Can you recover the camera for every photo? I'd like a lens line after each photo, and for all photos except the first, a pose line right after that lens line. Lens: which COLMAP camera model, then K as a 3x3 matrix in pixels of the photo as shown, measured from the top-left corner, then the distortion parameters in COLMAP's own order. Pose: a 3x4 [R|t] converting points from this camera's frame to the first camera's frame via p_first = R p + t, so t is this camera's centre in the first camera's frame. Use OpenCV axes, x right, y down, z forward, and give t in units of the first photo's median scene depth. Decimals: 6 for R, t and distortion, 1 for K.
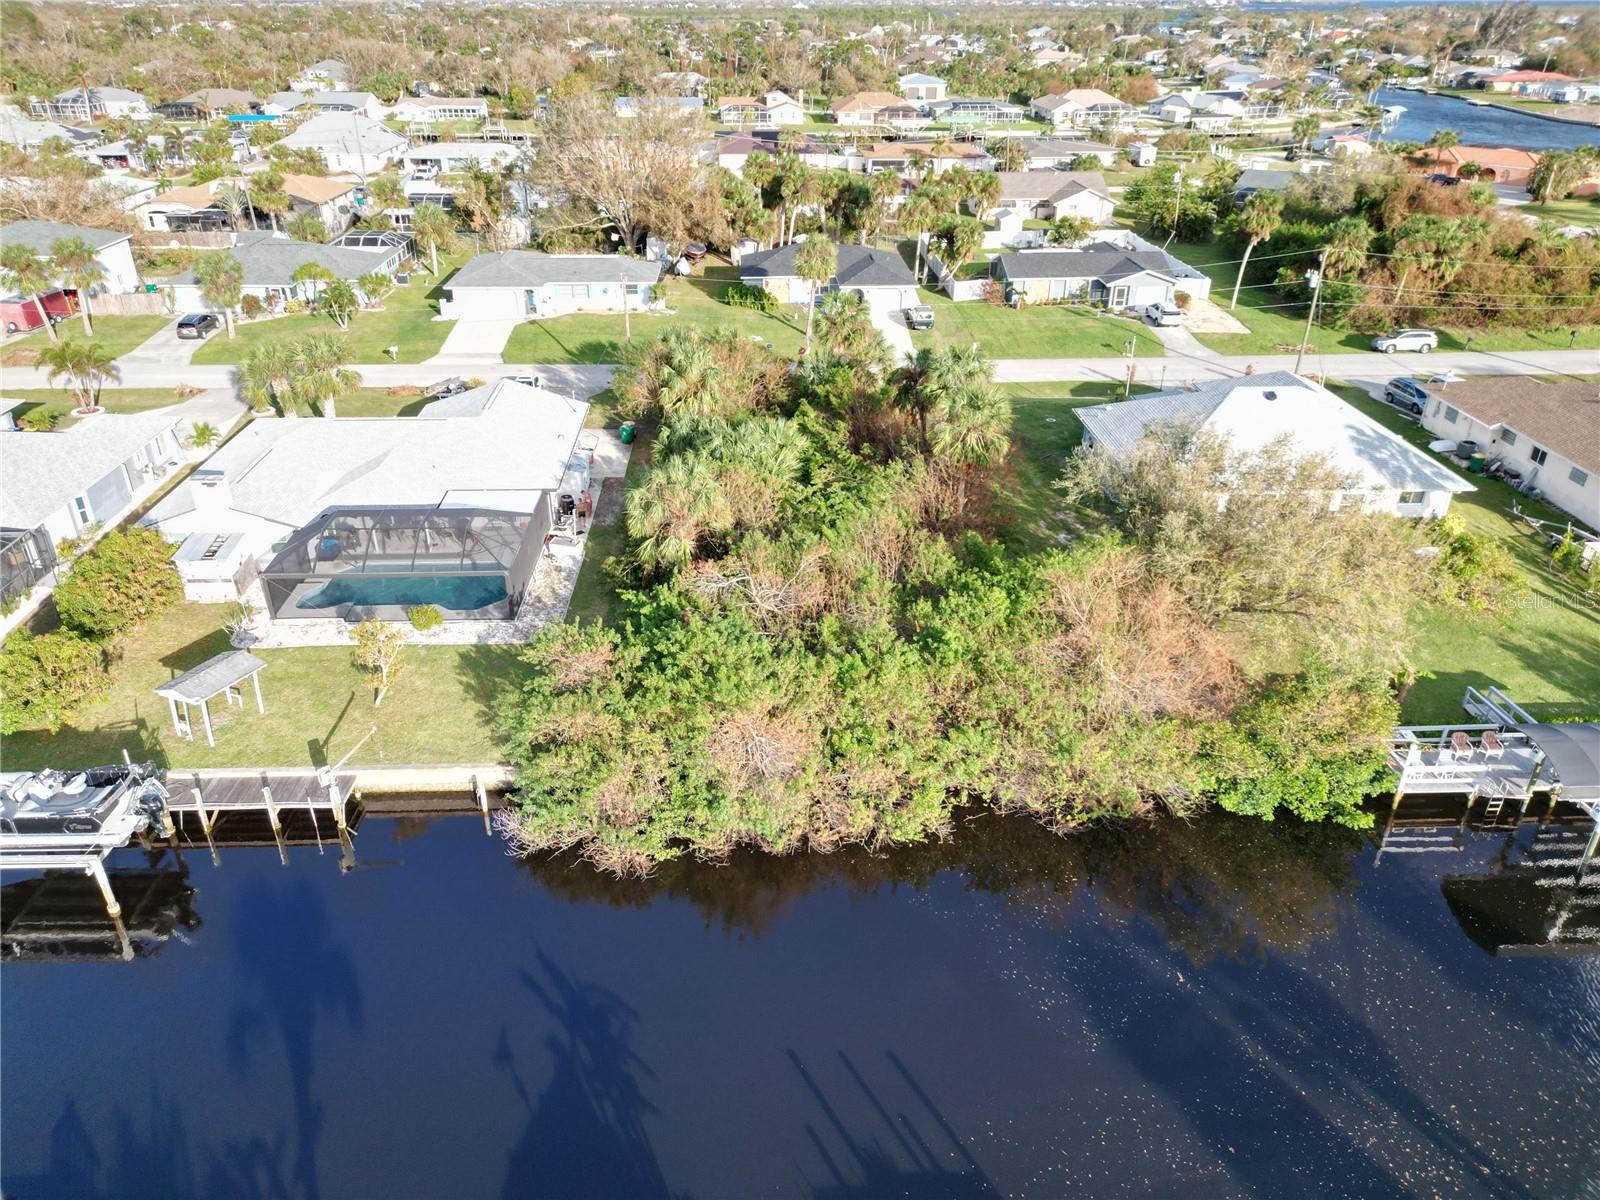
lens RADIAL K [[1129.3, 0, 794.3], [0, 1129.3, 577.1], [0, 0, 1]] dist [0.049938, -0.053645]
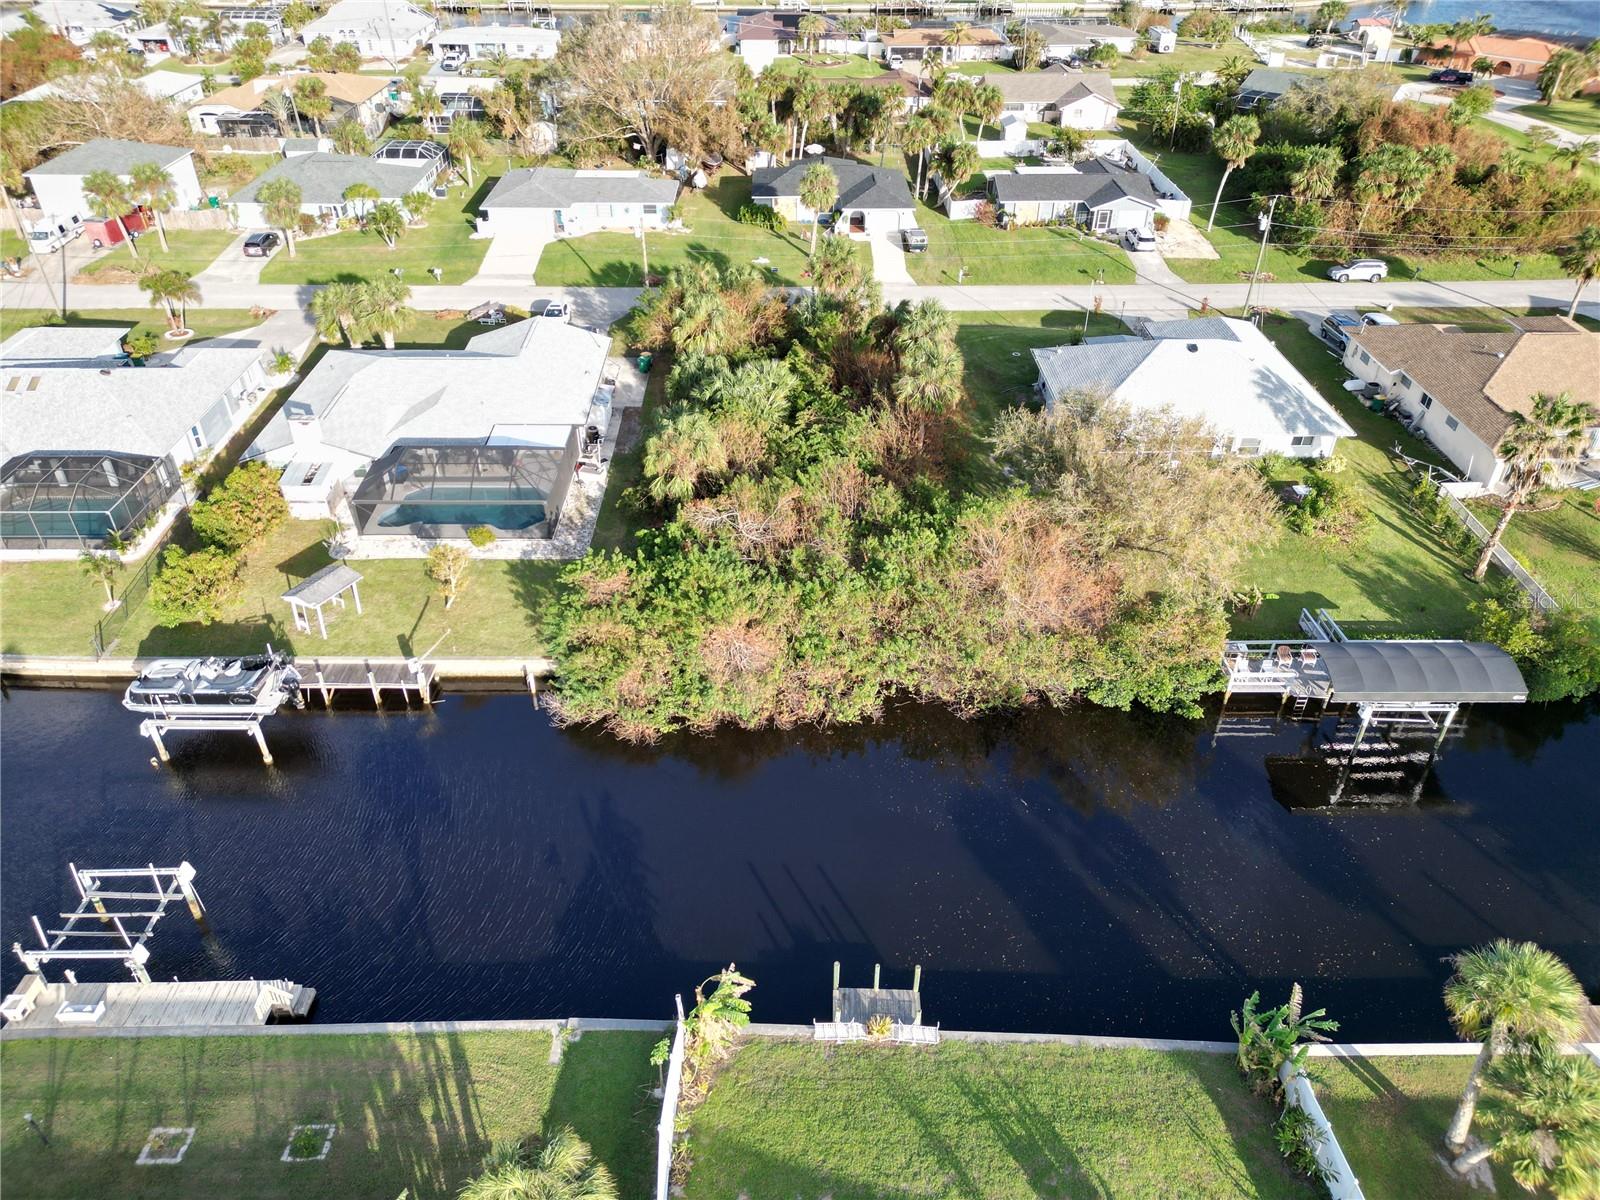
lens RADIAL K [[1129.3, 0, 794.3], [0, 1129.3, 577.1], [0, 0, 1]] dist [0.049938, -0.053645]
pose [[0.999582, 0.016446, -0.023788, 0.046999], [-0.013414, 0.992383, 0.122458, -0.071947], [0.025621, -0.122087, 0.992189, -0.221292]]
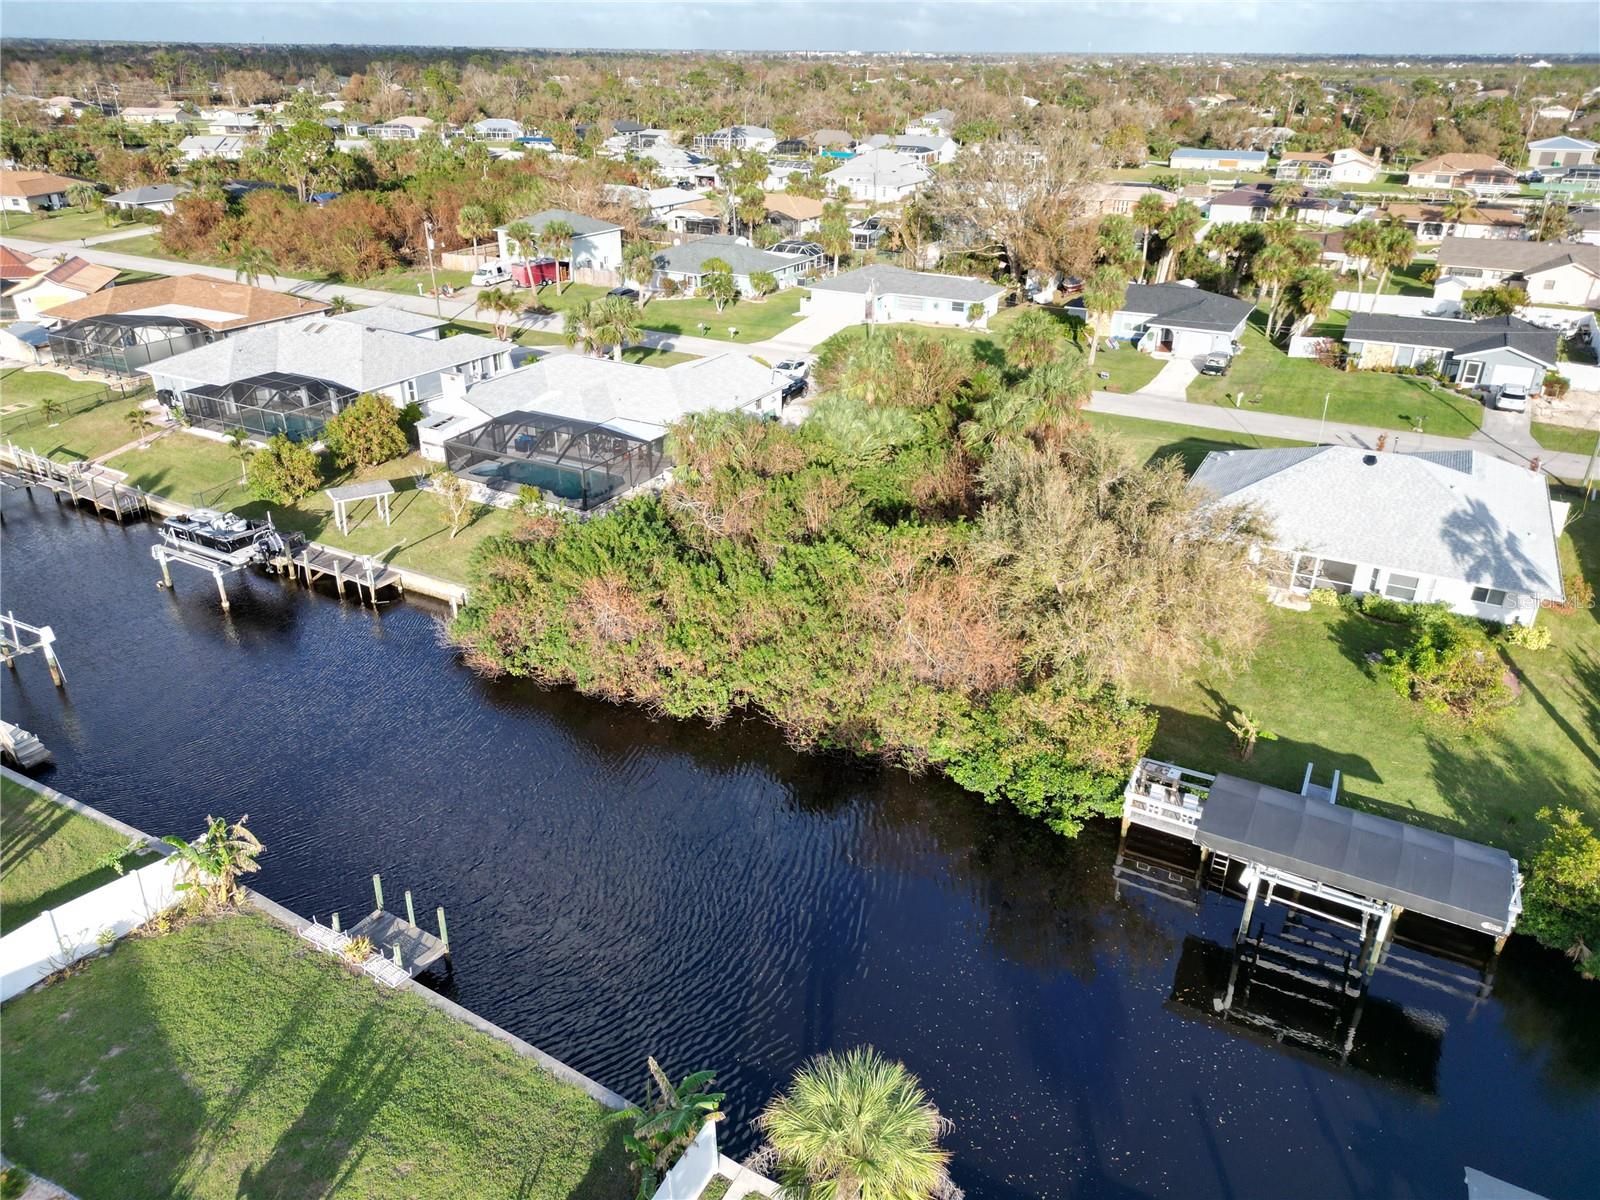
lens RADIAL K [[1129.3, 0, 794.3], [0, 1129.3, 577.1], [0, 0, 1]] dist [0.049938, -0.053645]
pose [[0.854706, 0.219269, -0.470531, 0.536231], [-0.239198, 0.970806, 0.017903, 0.029224], [0.460719, 0.097249, 0.882202, -0.007096]]
